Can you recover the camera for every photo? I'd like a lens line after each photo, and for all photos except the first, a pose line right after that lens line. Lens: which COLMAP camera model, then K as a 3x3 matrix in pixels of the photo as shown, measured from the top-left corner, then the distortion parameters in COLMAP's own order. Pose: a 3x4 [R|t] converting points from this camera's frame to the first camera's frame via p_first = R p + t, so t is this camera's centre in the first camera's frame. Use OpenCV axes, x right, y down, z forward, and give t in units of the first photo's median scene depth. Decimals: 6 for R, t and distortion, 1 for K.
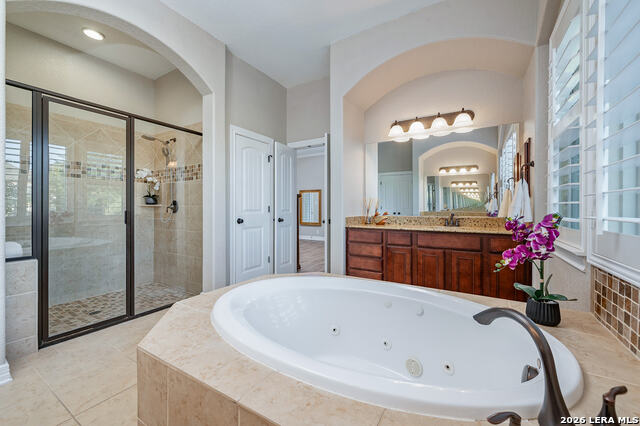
lens RADIAL K [[254.9, 0, 316.5], [0, 254.9, 209.8], [0, 0, 1]] dist [0.001477, 0.000898]
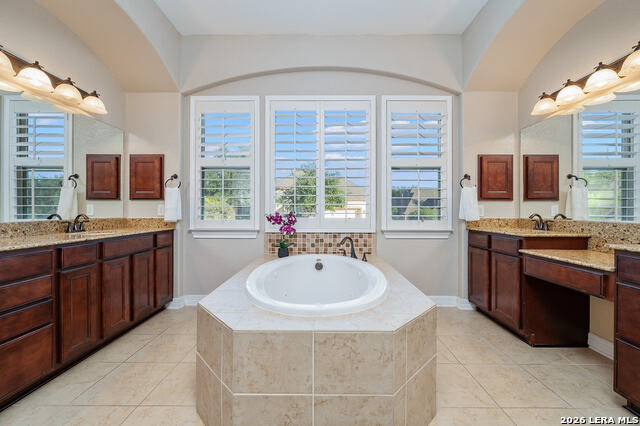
lens RADIAL K [[254.9, 0, 322.8], [0, 254.9, 210.6], [0, 0, 1]] dist [0.001477, 0.000898]
pose [[-0.527174, -0.008253, 0.849717, -1.038494], [-0.006430, 0.999963, 0.005723, -0.017618], [-0.849733, -0.002447, -0.527208, 1.490886]]
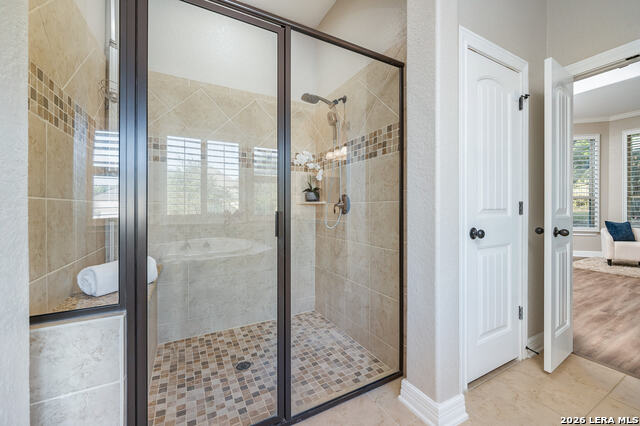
lens RADIAL K [[254.9, 0, 322.2], [0, 254.9, 209.7], [0, 0, 1]] dist [0.001477, 0.000898]
pose [[0.869336, 0.003674, -0.494208, -0.299410], [-0.000287, 0.999976, 0.006929, -0.002937], [0.494222, -0.005882, 0.869316, 0.433024]]
